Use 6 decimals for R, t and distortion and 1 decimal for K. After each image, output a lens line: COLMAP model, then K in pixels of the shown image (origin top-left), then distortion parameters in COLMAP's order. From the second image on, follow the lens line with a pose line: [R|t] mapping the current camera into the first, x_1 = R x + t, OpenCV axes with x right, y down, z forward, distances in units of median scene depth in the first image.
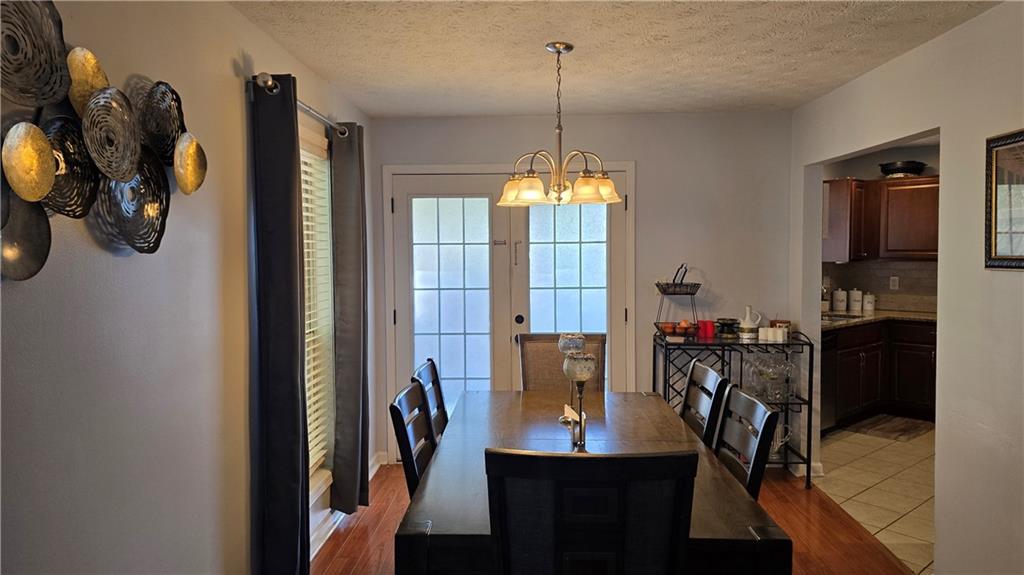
lens RADIAL K [[681.5, 0, 510.0], [0, 681.5, 282.2], [0, 0, 1]] dist [0.077130, -0.069663]
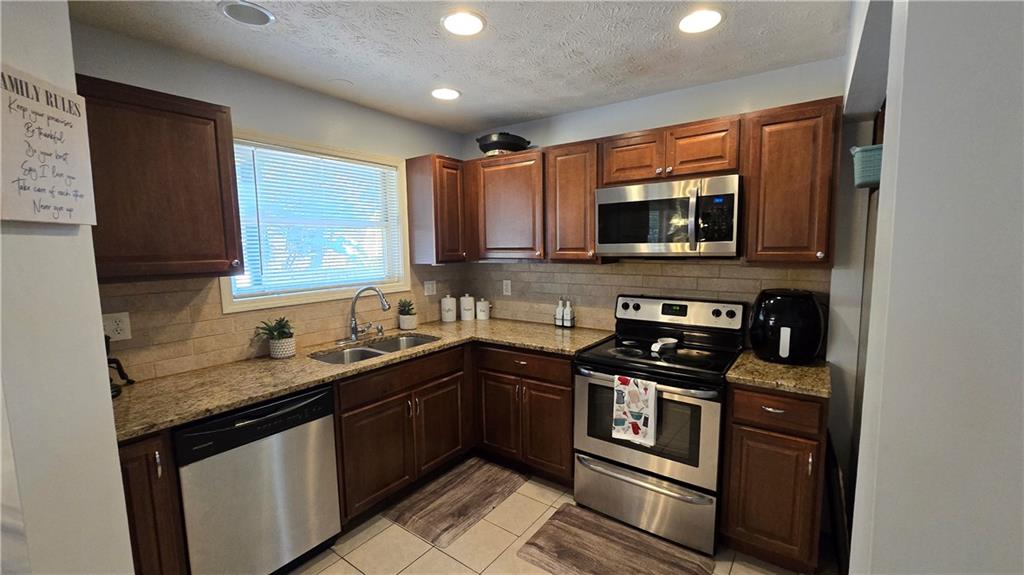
lens RADIAL K [[415.7, 0, 516.1], [0, 415.7, 290.9], [0, 0, 1]] dist [-0.009649, 0.000853]
pose [[0.973630, -0.031541, 0.225941, 0.624629], [0.018499, 0.998050, 0.059613, -0.033993], [-0.227381, -0.053861, 0.972315, 0.699999]]
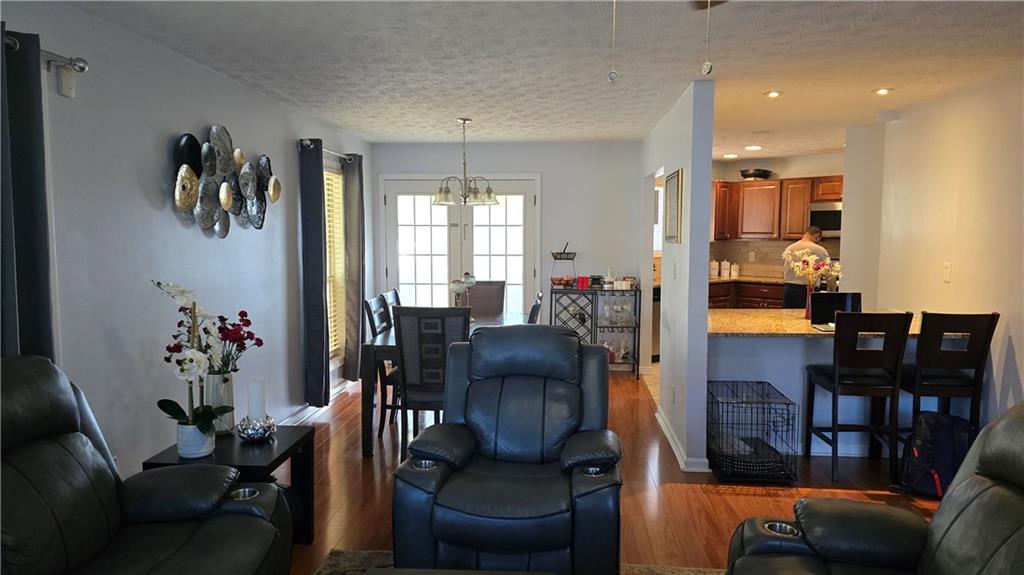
lens RADIAL K [[681.5, 0, 517.3], [0, 681.5, 288.2], [0, 0, 1]] dist [0.077130, -0.069663]
pose [[0.999445, 0.013302, -0.030540, 0.177336], [-0.012095, 0.999152, 0.039366, 0.022740], [0.031038, -0.038975, 0.998758, -0.542555]]
